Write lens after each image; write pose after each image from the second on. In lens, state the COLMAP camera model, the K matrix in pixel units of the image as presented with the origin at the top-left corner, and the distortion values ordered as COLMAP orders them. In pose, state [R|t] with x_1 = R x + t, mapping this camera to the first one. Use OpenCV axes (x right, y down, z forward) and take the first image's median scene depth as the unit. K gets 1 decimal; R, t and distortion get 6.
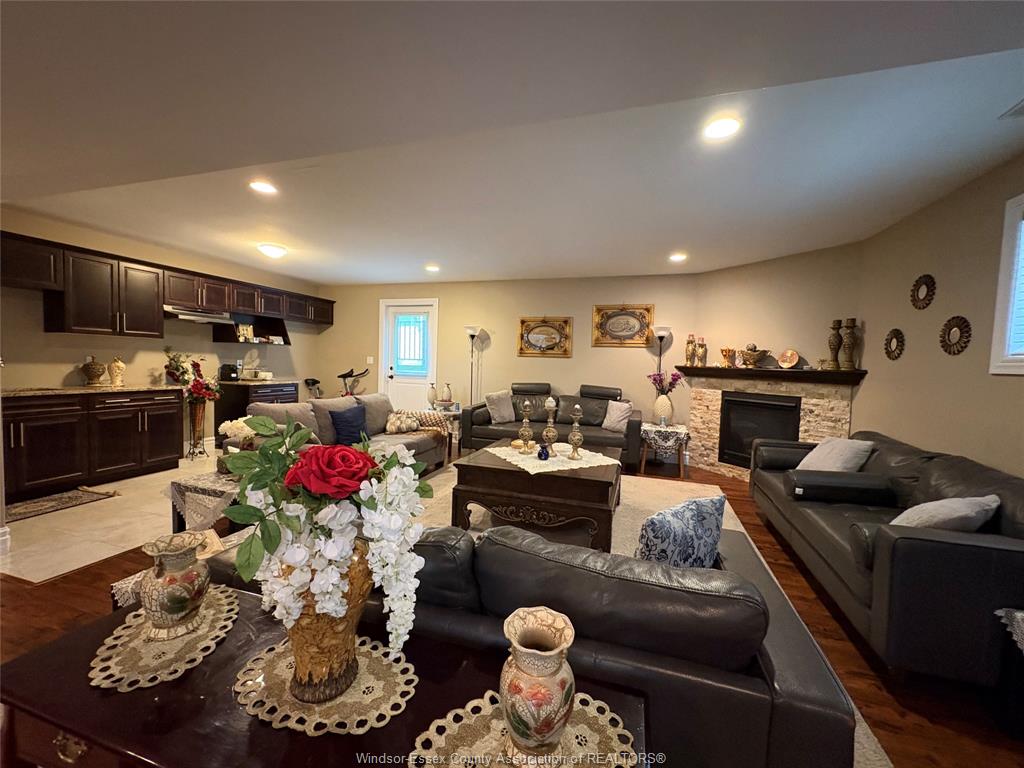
lens RADIAL K [[407.3, 0, 513.6], [0, 407.3, 380.9], [0, 0, 1]] dist [0.000008, 0.000079]
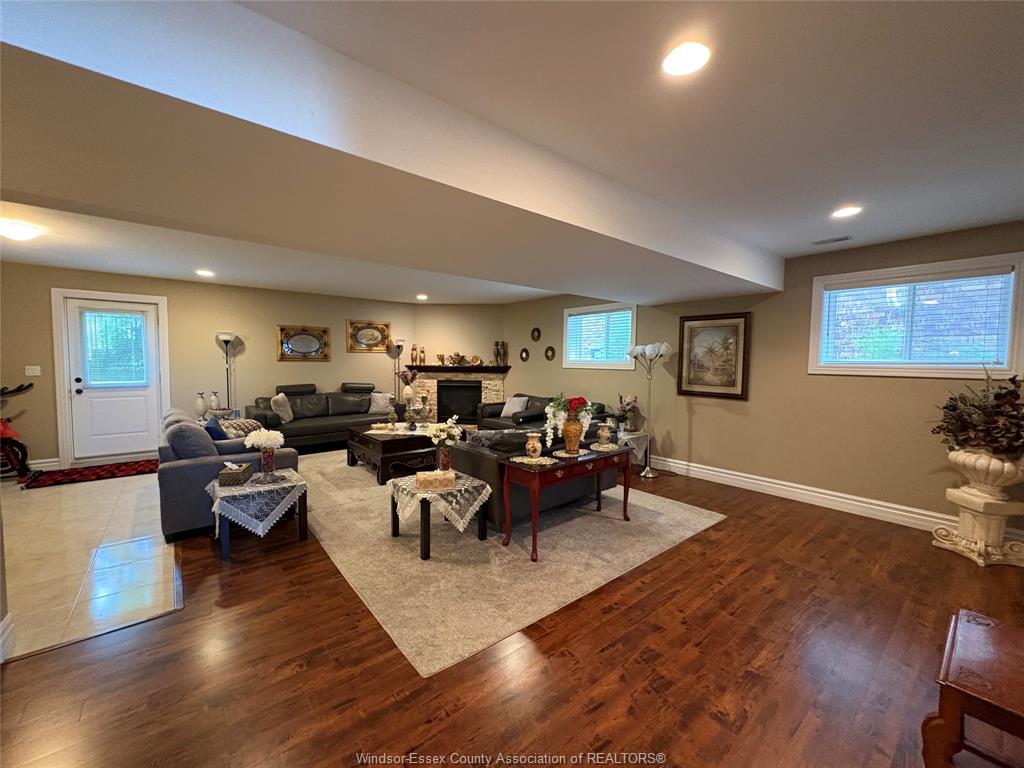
lens RADIAL K [[407.3, 0, 509.5], [0, 407.3, 384.4], [0, 0, 1]] dist [0.000008, 0.000079]
pose [[0.544523, -0.076141, 0.835283, -0.689400], [0.046908, 0.997077, 0.060310, -0.043146], [-0.837433, 0.006341, 0.546503, -0.126853]]
